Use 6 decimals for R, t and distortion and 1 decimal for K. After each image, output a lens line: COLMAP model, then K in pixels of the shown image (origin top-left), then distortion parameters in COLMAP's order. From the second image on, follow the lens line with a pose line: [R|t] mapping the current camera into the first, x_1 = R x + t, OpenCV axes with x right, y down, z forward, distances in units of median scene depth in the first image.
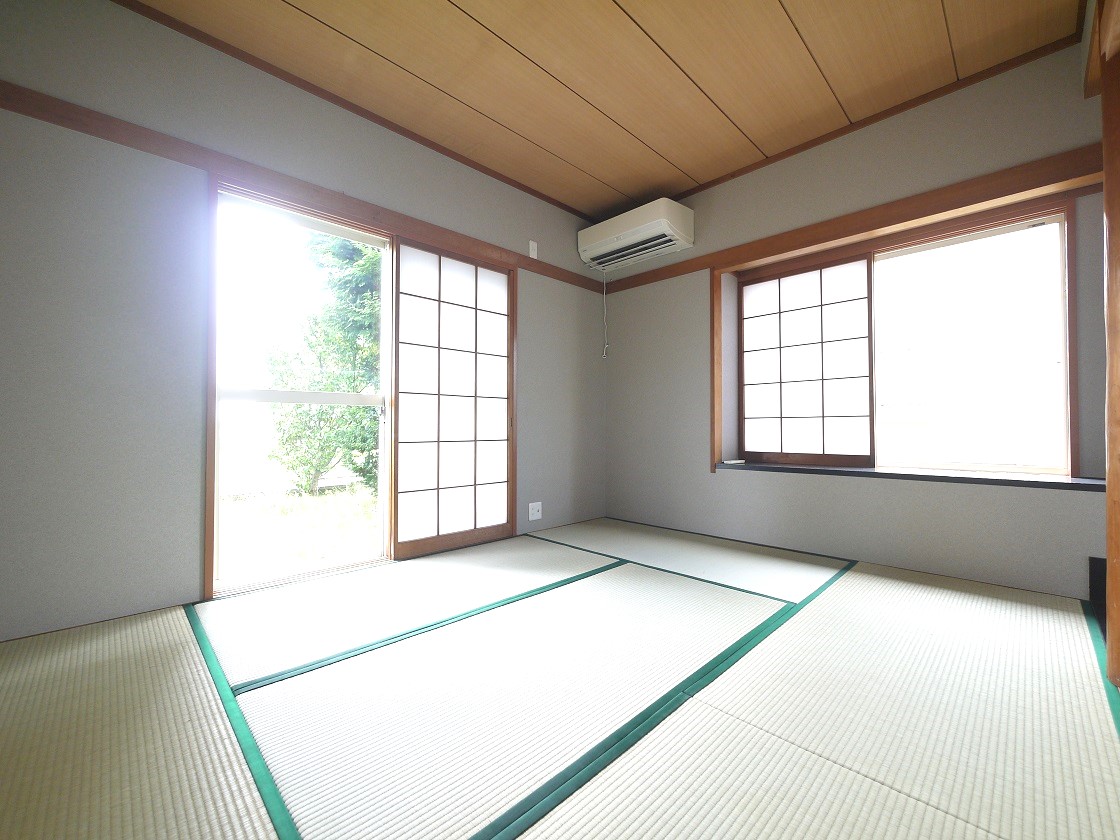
lens RADIAL K [[462.3, 0, 560.0], [0, 462.3, 420.0], [0, 0, 1]] dist [-0.005150, -0.000287]
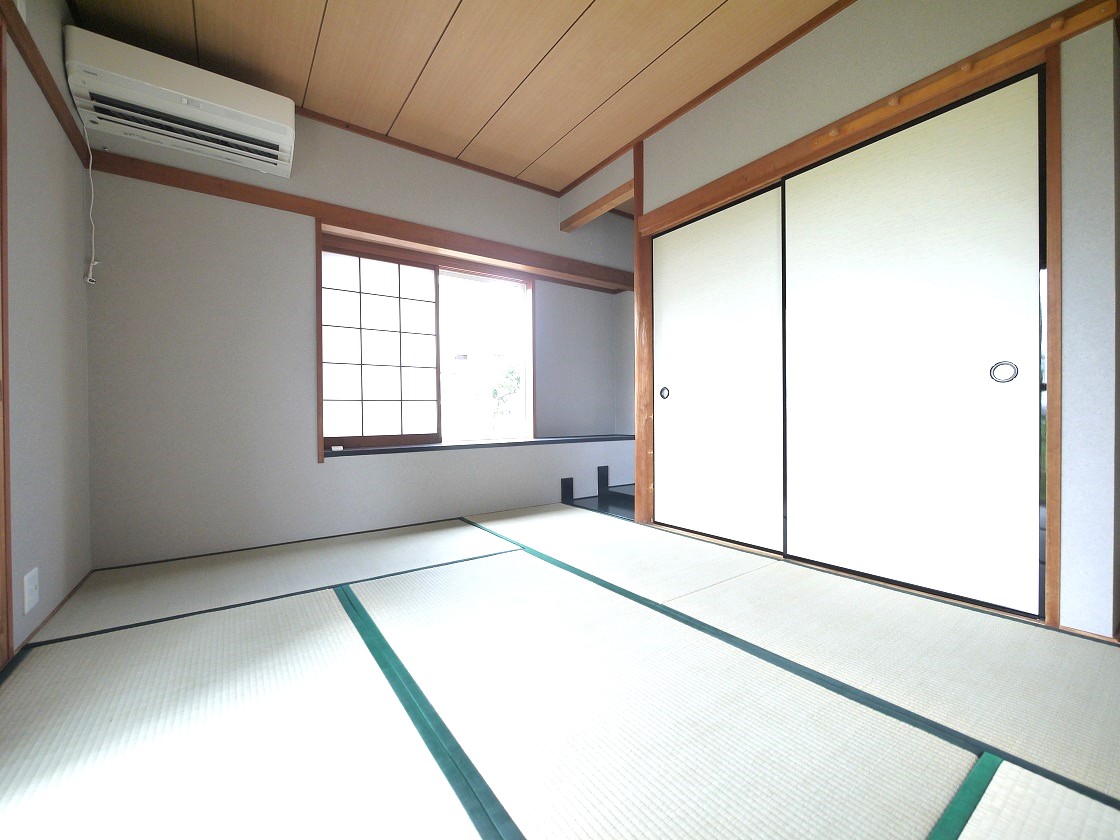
lens RADIAL K [[462.3, 0, 560.0], [0, 462.3, 420.0], [0, 0, 1]] dist [-0.005150, -0.000287]
pose [[0.157287, -0.012397, 0.987475, -0.444911], [-0.007036, 0.999882, 0.013673, 0.021326], [-0.987528, -0.009098, 0.157181, 0.448256]]
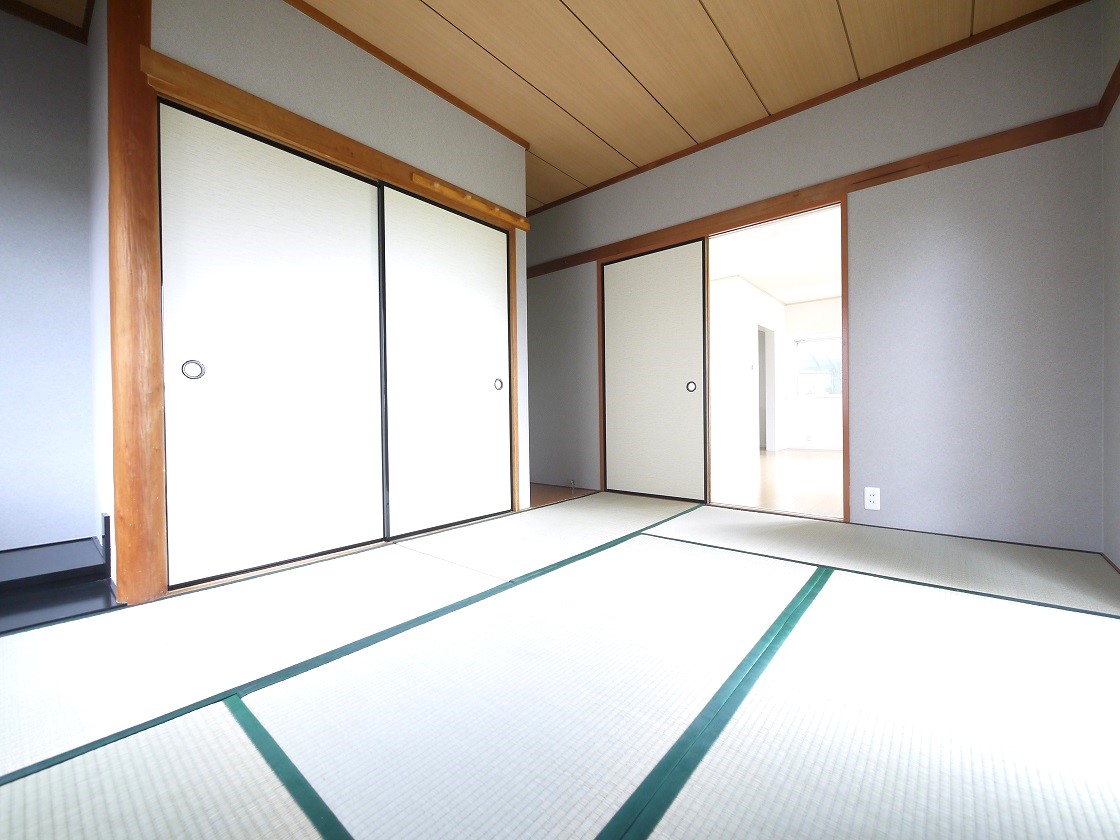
lens RADIAL K [[462.3, 0, 560.0], [0, 462.3, 420.0], [0, 0, 1]] dist [-0.005150, -0.000287]
pose [[-0.995801, 0.013454, -0.090549, 0.100482], [0.013612, 0.999907, -0.001129, 0.047707], [0.090525, -0.002357, -0.995891, 0.996163]]
